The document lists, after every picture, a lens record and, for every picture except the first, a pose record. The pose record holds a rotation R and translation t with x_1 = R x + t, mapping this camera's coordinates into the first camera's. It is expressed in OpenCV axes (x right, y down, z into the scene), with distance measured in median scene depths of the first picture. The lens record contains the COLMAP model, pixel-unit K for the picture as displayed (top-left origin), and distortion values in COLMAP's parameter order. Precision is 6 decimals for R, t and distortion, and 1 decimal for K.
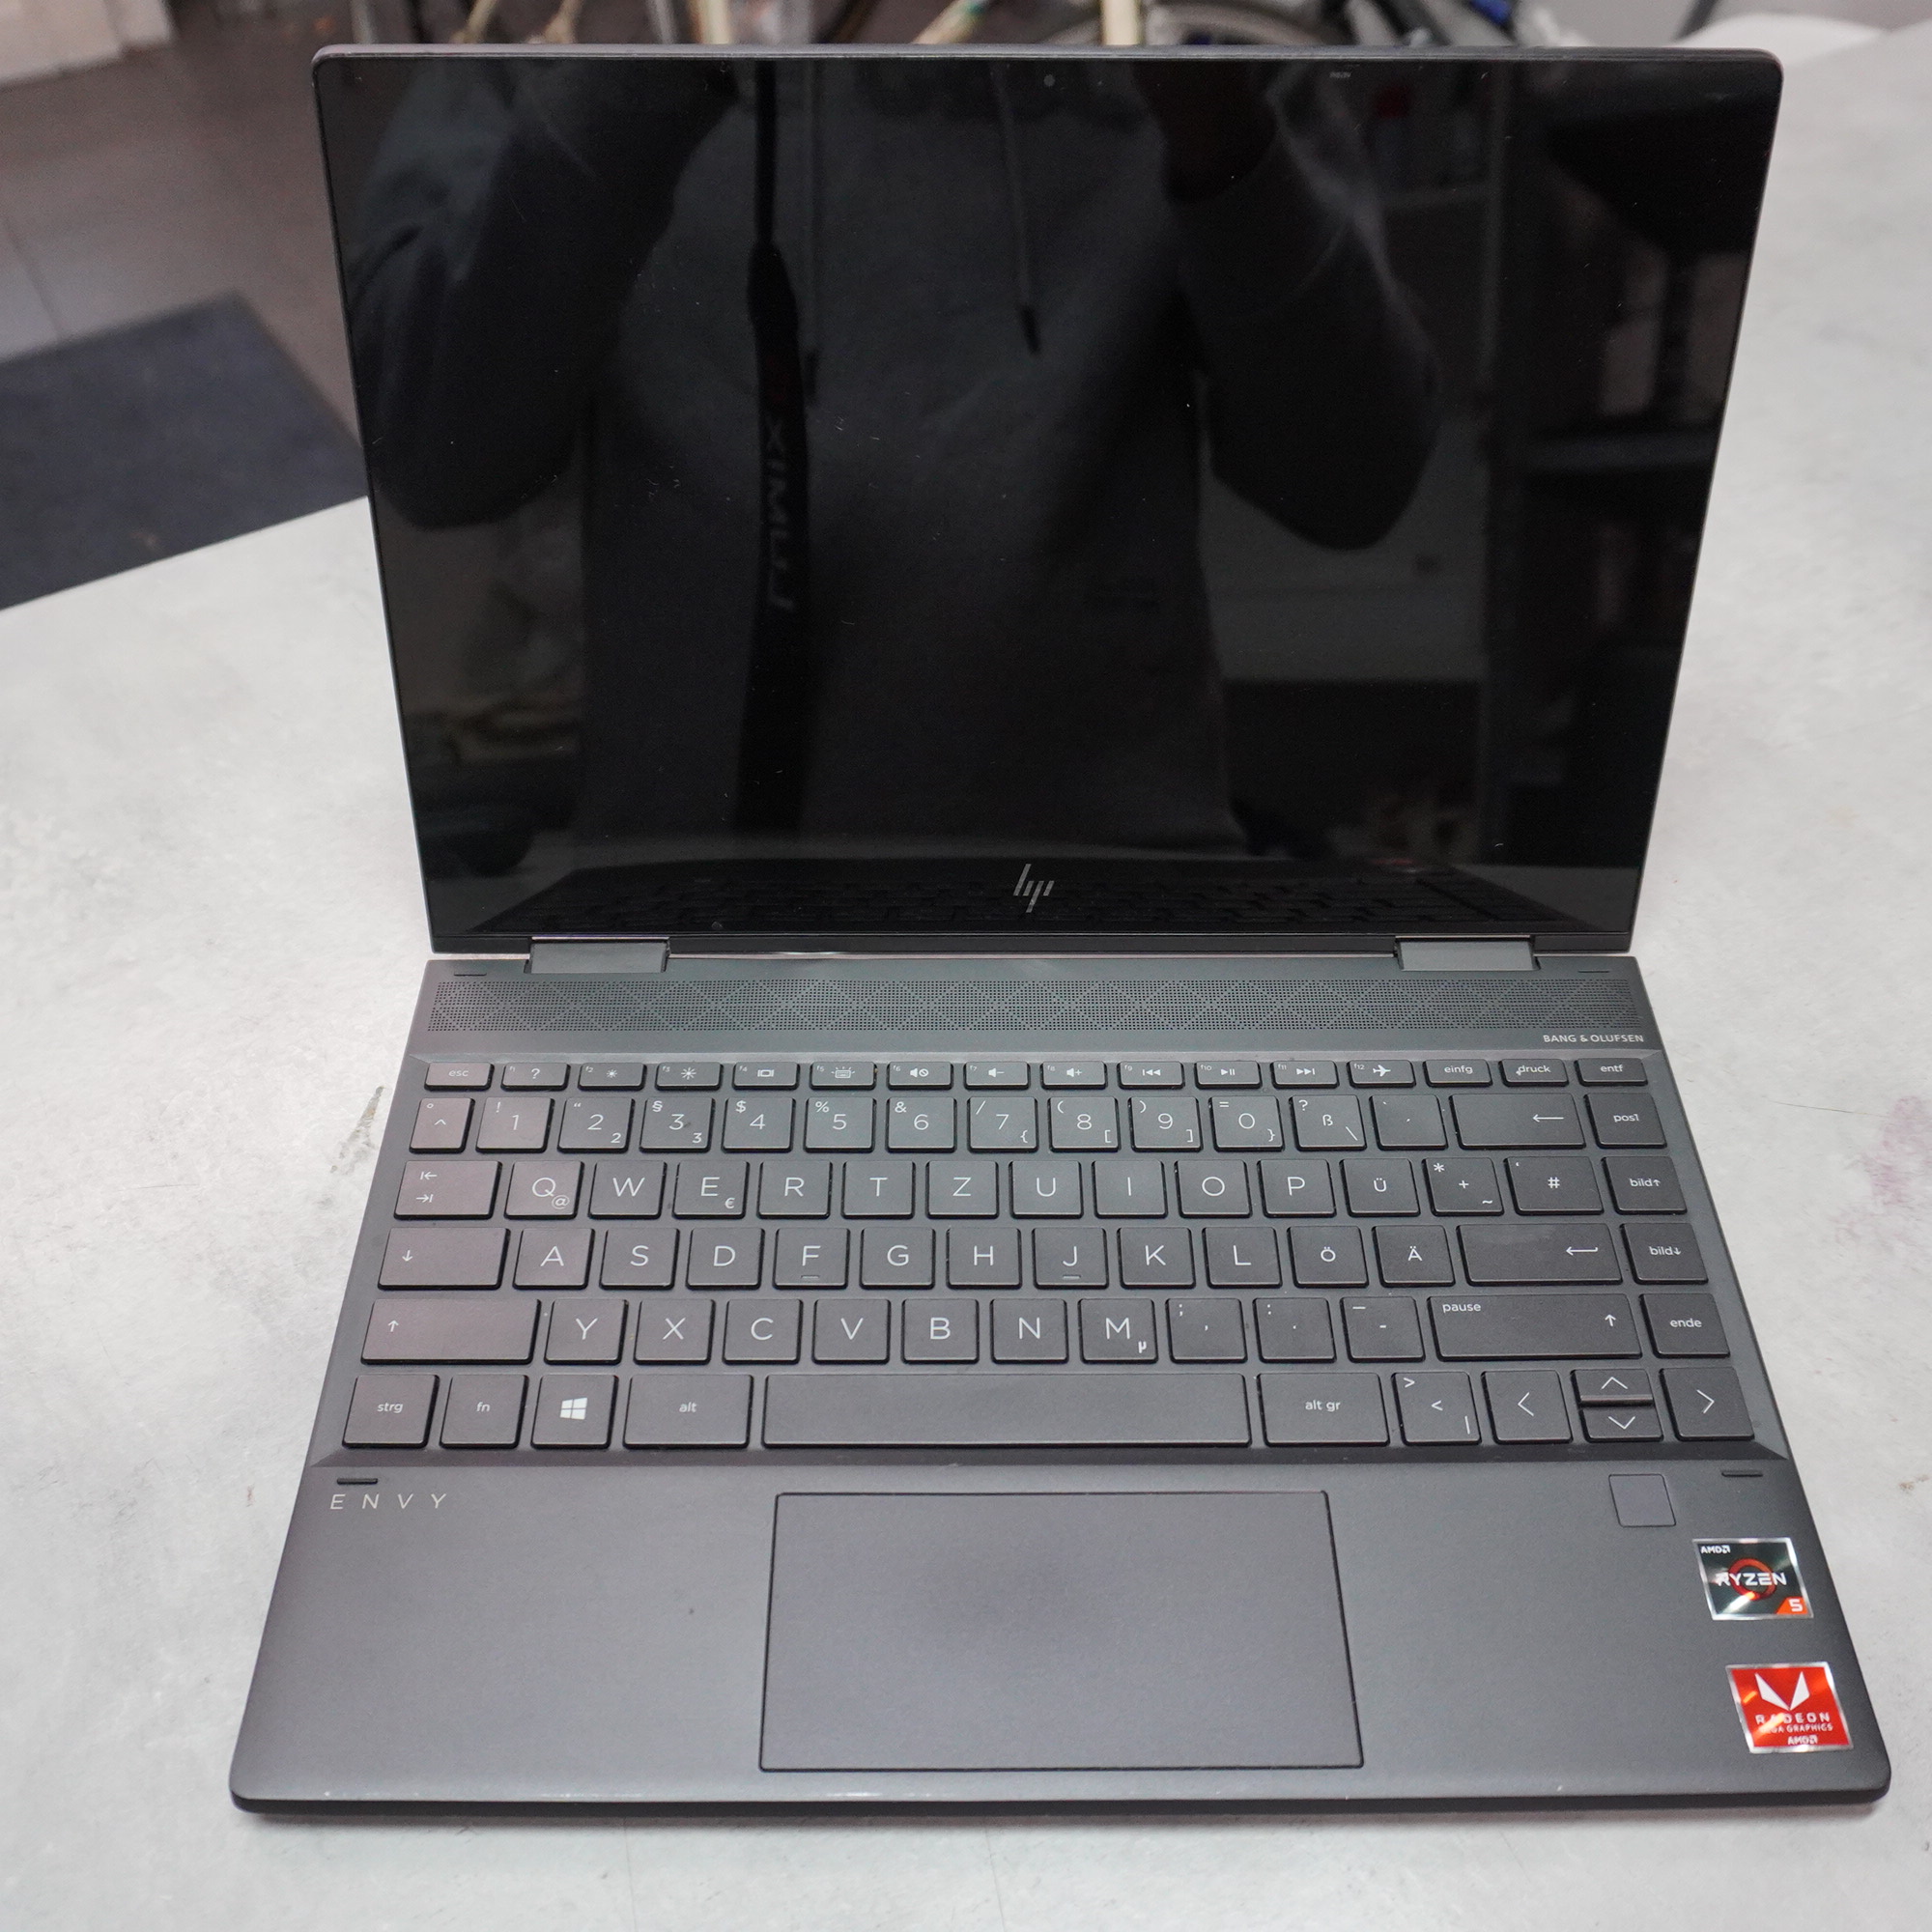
lens RADIAL K [[1916.4, 0, 935.4], [0, 1916.4, 990.7], [0, 0, 1]] dist [-0.061657, 0.035373]
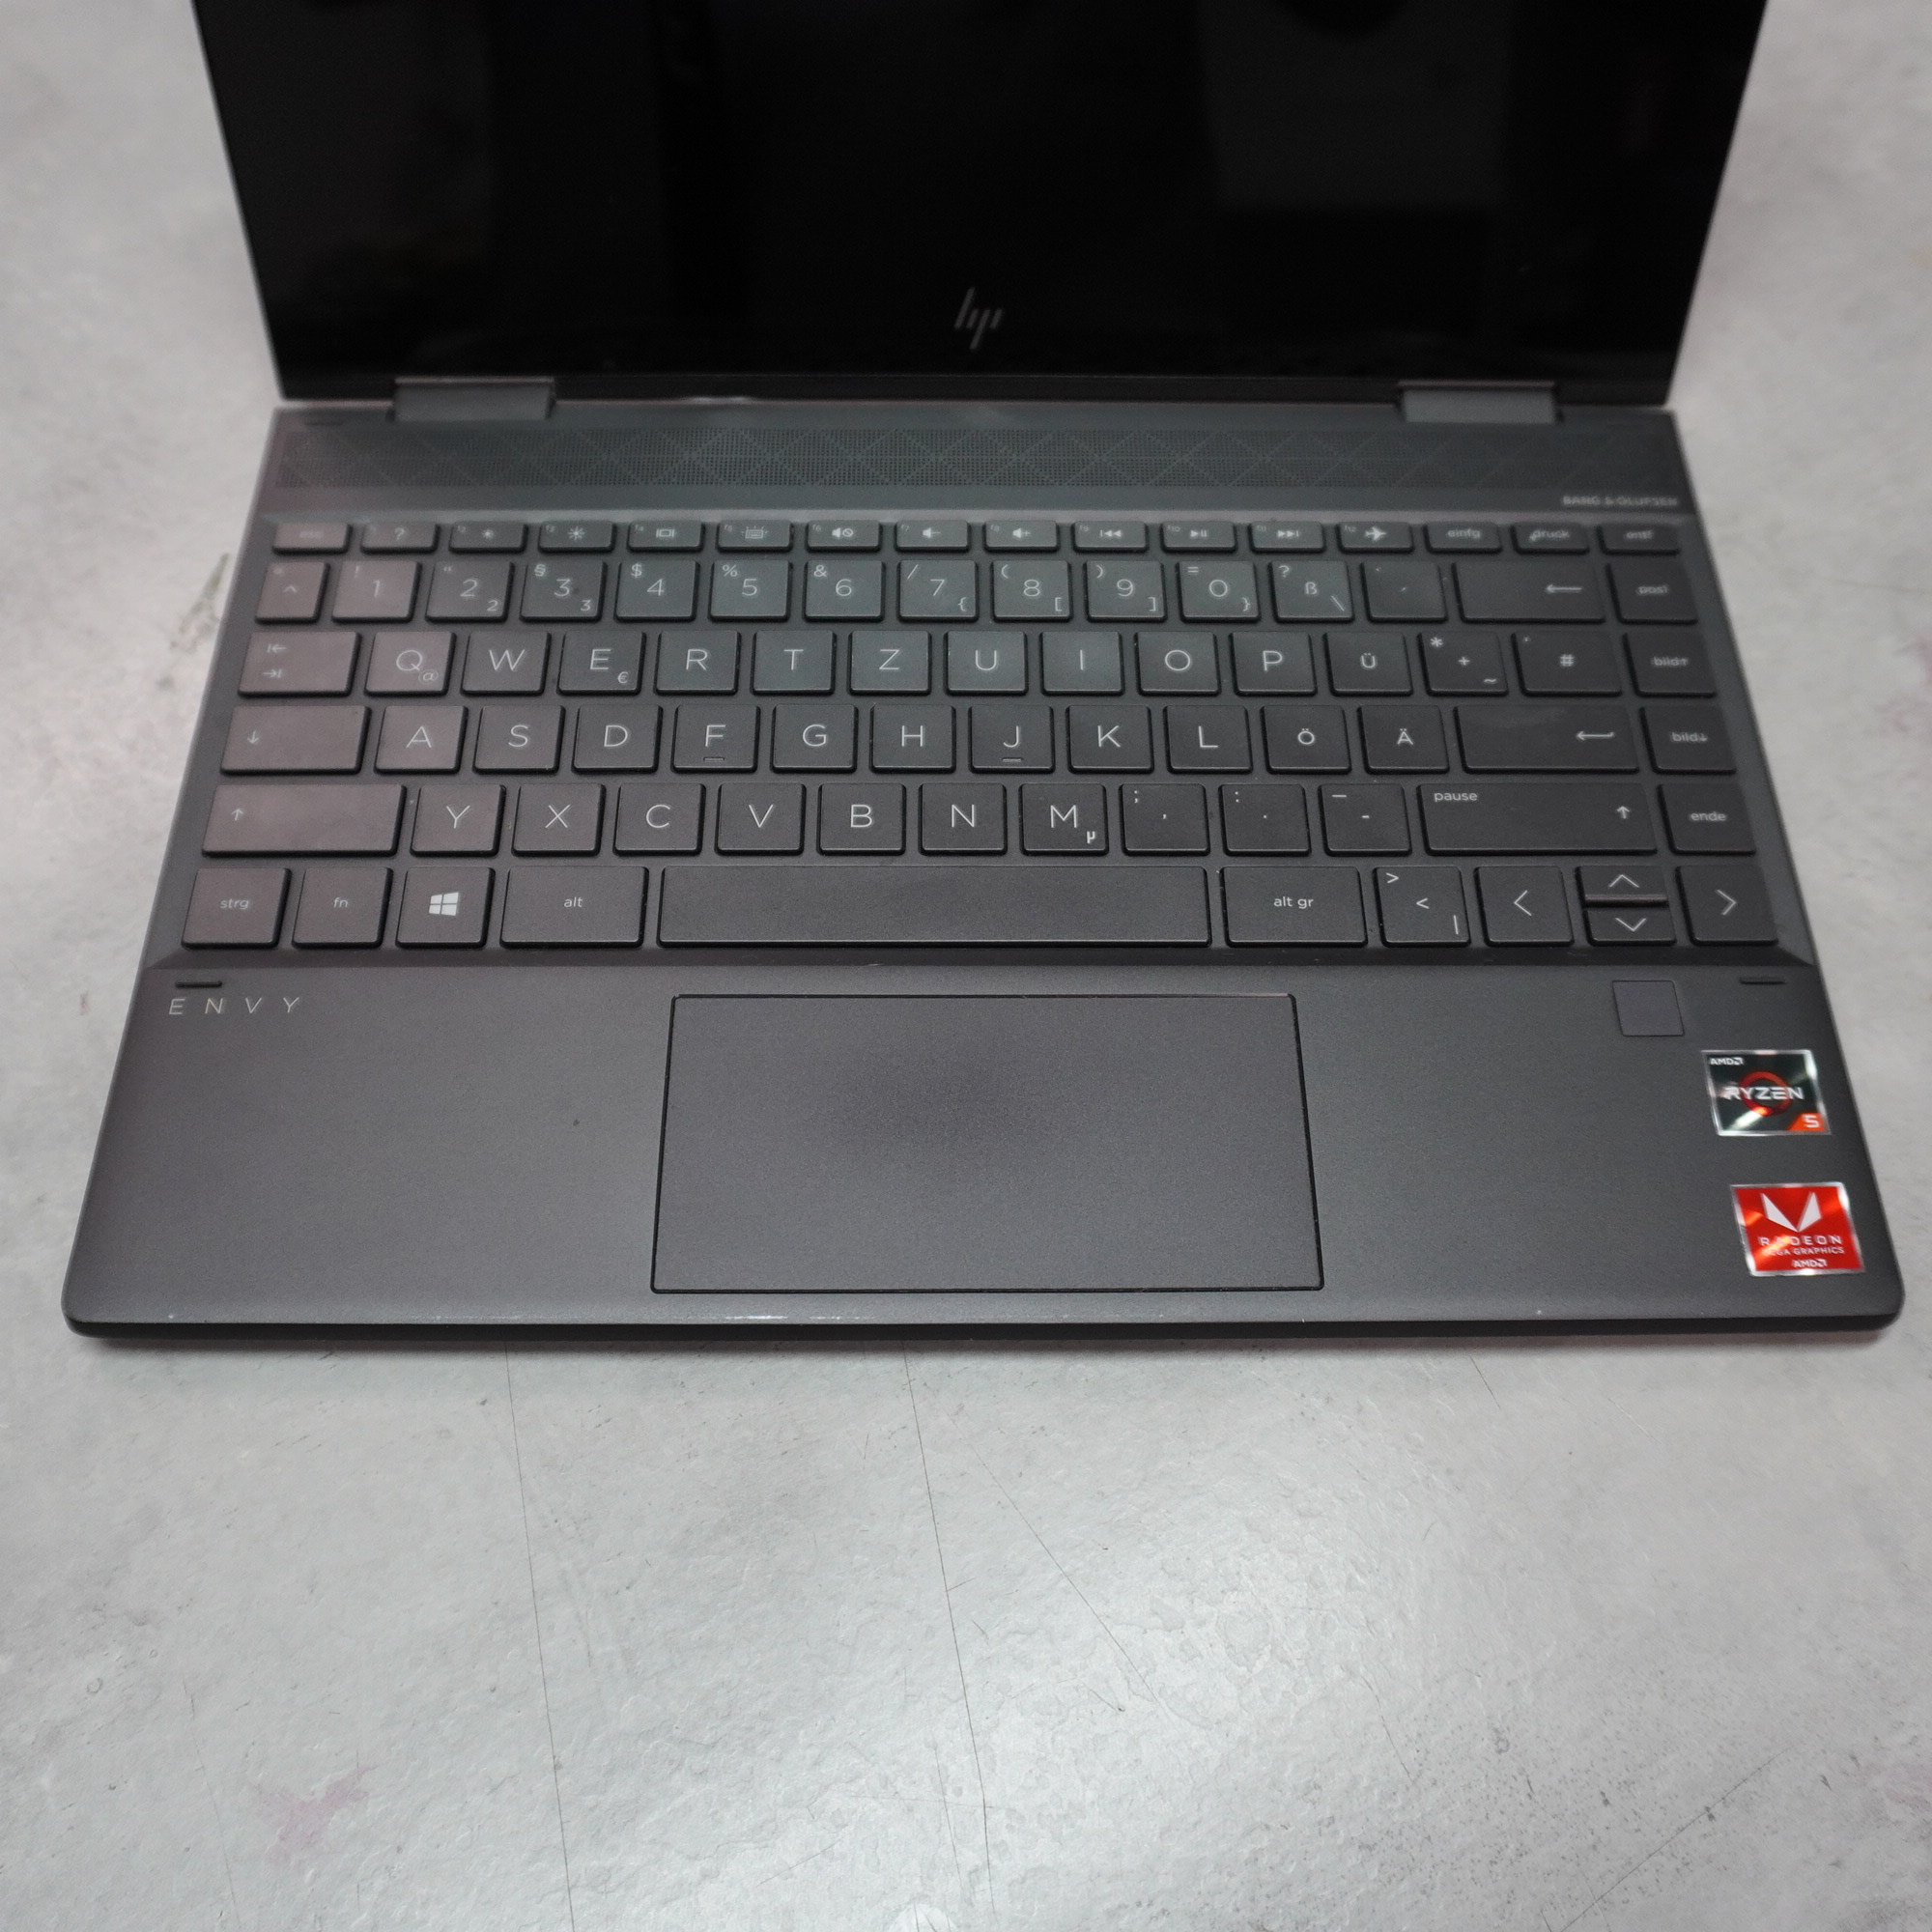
lens RADIAL K [[1916.4, 0, 935.4], [0, 1916.4, 990.7], [0, 0, 1]] dist [-0.061657, 0.035373]
pose [[0.999910, 0.002477, 0.013166, 0.024708], [-0.005256, 0.976498, 0.215462, 0.064540], [-0.012322, -0.215512, 0.976424, 0.123241]]
